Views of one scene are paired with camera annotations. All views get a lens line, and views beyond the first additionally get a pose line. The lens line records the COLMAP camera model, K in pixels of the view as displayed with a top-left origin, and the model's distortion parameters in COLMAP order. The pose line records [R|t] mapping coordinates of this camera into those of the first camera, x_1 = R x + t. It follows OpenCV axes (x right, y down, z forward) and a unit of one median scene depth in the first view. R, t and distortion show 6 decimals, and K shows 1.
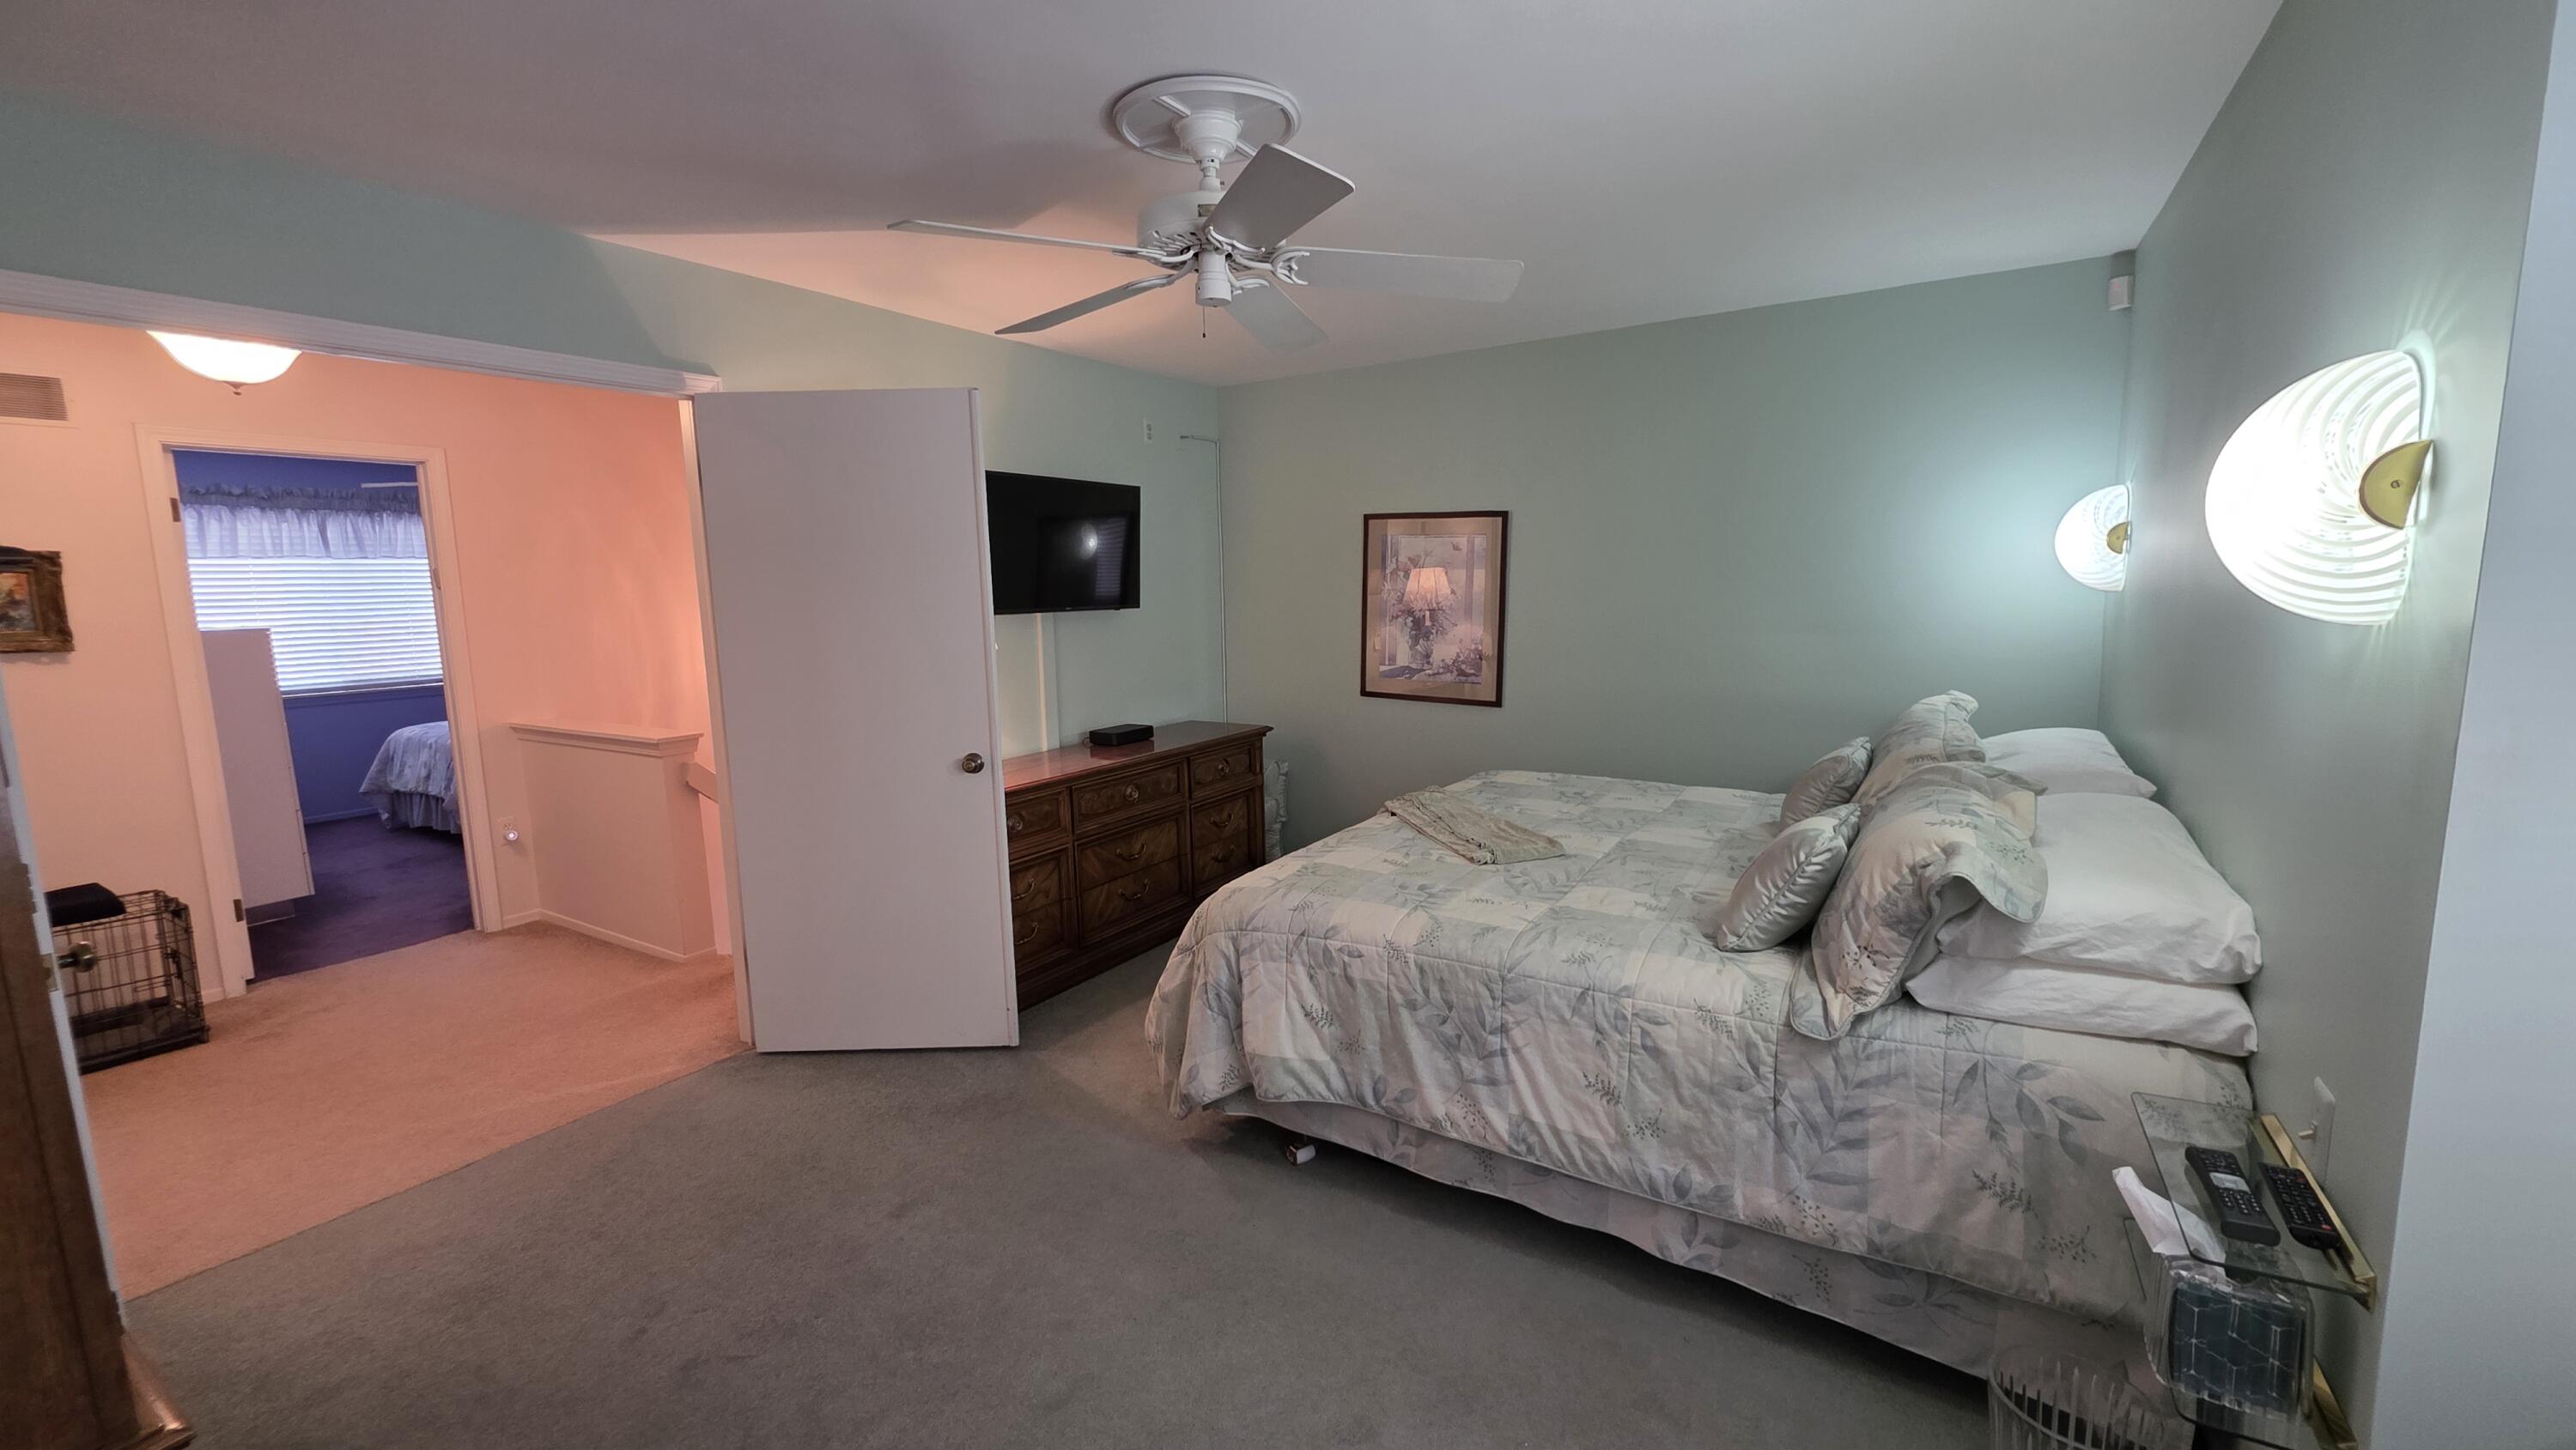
lens RADIAL K [[1032.5, 0, 1283.8], [0, 1032.5, 725.6], [0, 0, 1]] dist [-0.000274, 0.000421]
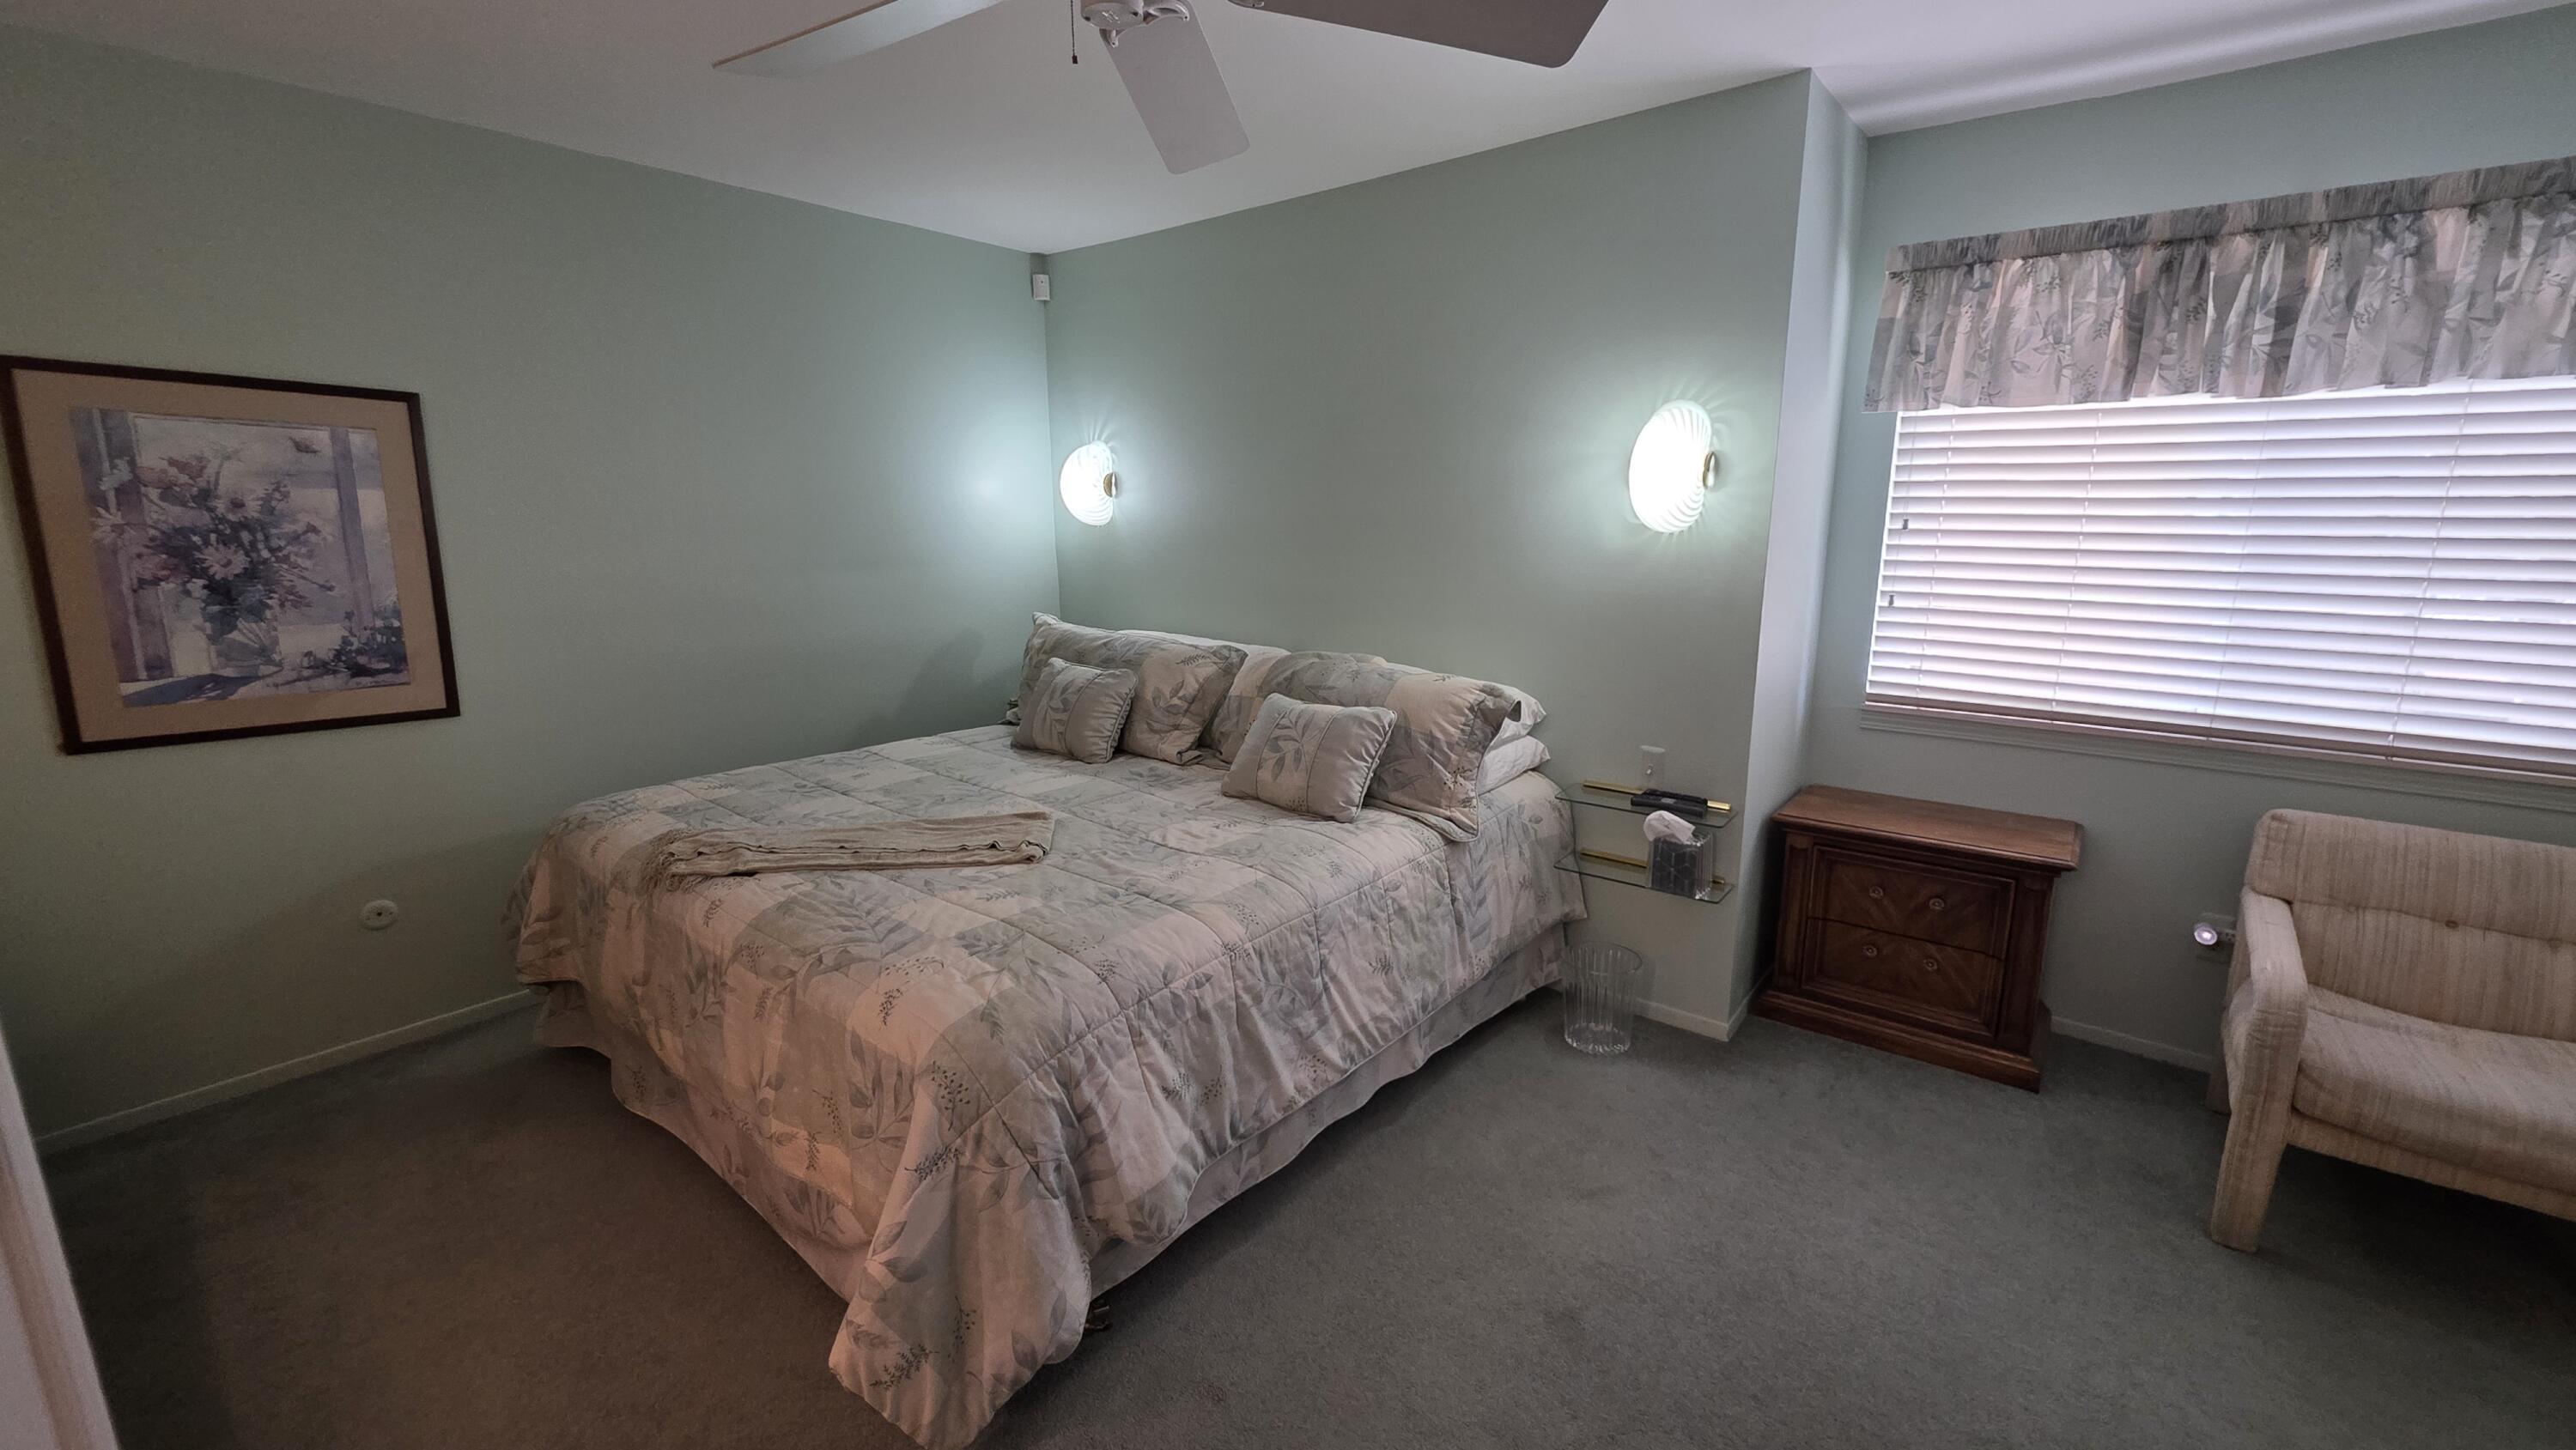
lens RADIAL K [[1032.5, 0, 1307.8], [0, 1032.5, 712.2], [0, 0, 1]] dist [-0.000274, 0.000421]
pose [[0.103800, -0.176070, 0.978890, -0.686605], [0.135644, 0.977516, 0.161439, -0.100707], [-0.985305, 0.116023, 0.125350, 0.829084]]
